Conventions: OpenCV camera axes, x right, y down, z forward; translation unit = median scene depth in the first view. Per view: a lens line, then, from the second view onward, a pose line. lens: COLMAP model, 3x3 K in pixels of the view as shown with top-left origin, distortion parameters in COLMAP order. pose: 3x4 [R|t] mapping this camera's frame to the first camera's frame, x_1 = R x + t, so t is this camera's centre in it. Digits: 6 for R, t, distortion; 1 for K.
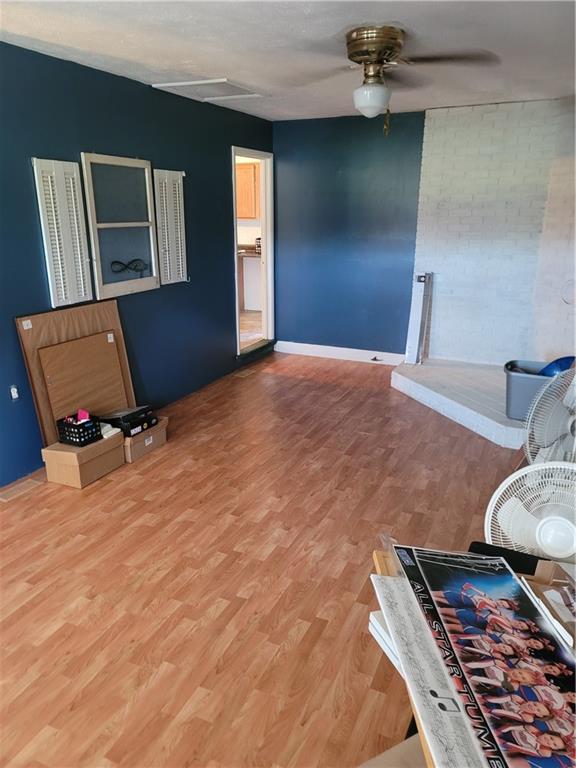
lens RADIAL K [[578.8, 0, 288.0], [0, 578.8, 384.0], [0, 0, 1]] dist [0.076999, 0.005146]
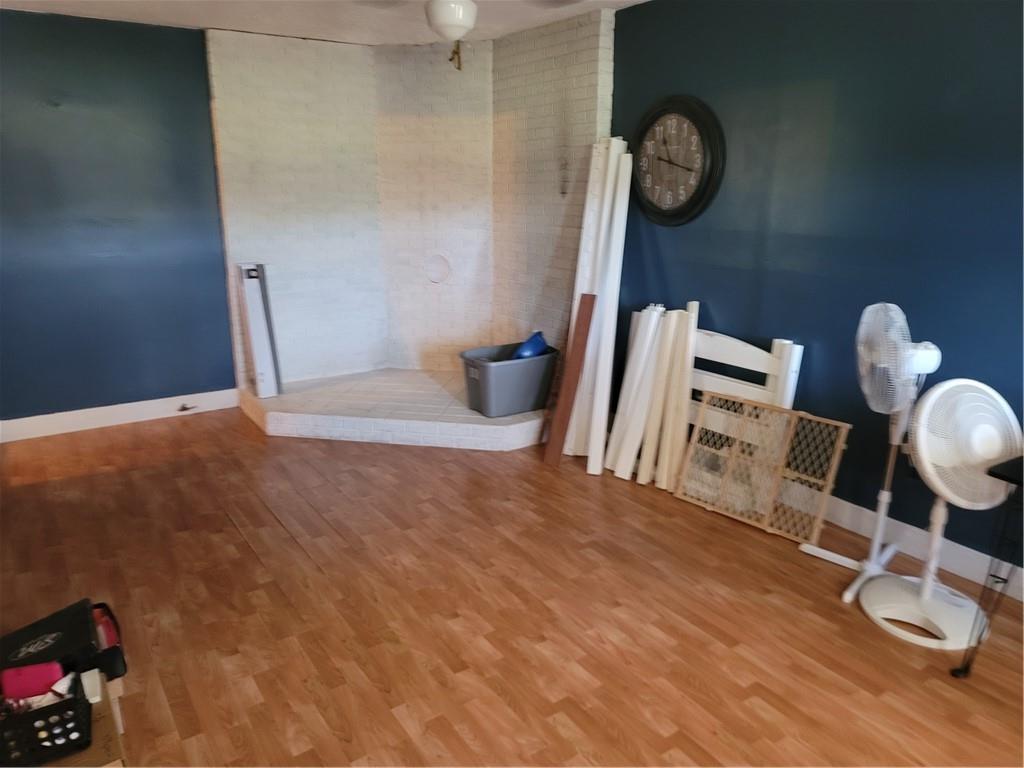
lens RADIAL K [[745.4, 0, 512.0], [0, 745.4, 384.0], [0, 0, 1]] dist [0.065212, -0.052430]
pose [[0.522543, -0.230877, 0.820759, -0.440037], [0.250840, 0.961665, 0.110815, -0.092270], [-0.814879, 0.147973, 0.560424, 0.330496]]
